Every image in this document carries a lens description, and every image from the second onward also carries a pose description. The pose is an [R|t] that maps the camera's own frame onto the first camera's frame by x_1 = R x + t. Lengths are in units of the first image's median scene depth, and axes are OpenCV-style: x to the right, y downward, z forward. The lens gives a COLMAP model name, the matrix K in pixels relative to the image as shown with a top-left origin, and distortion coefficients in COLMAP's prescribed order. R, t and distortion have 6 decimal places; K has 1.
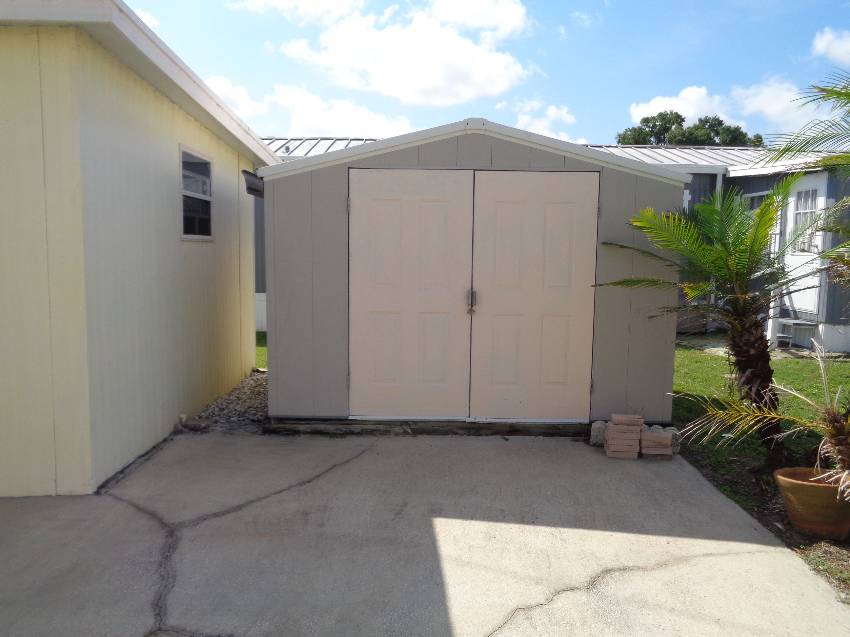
lens RADIAL K [[634.8, 0, 422.4], [0, 634.8, 320.9], [0, 0, 1]] dist [-0.000792, 0.008176]
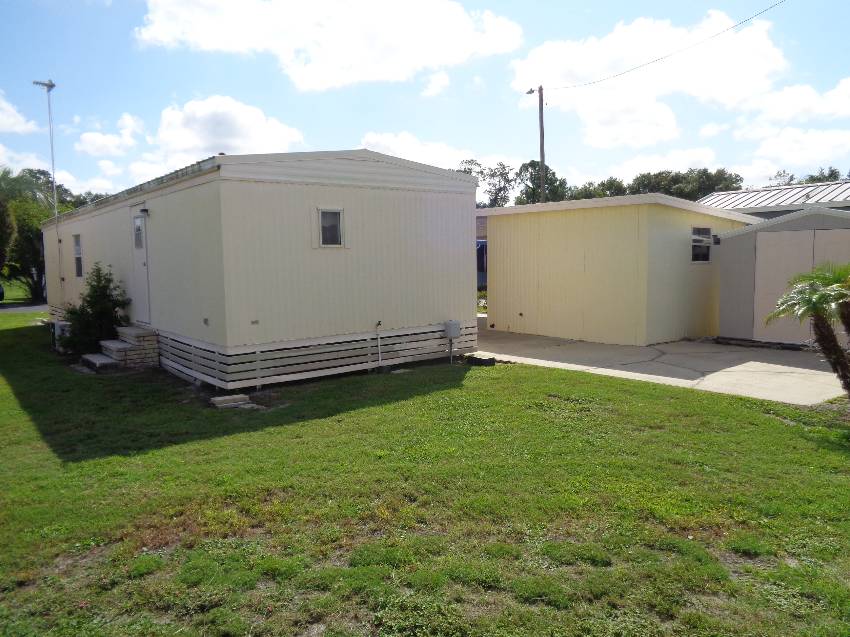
lens RADIAL K [[634.8, 0, 426.4], [0, 634.8, 312.7], [0, 0, 1]] dist [-0.000792, 0.008176]
pose [[0.618448, 0.045058, -0.784533, 0.947213], [-0.078235, 0.996925, -0.004416, 0.158177], [0.781922, 0.064109, 0.620071, -1.341299]]
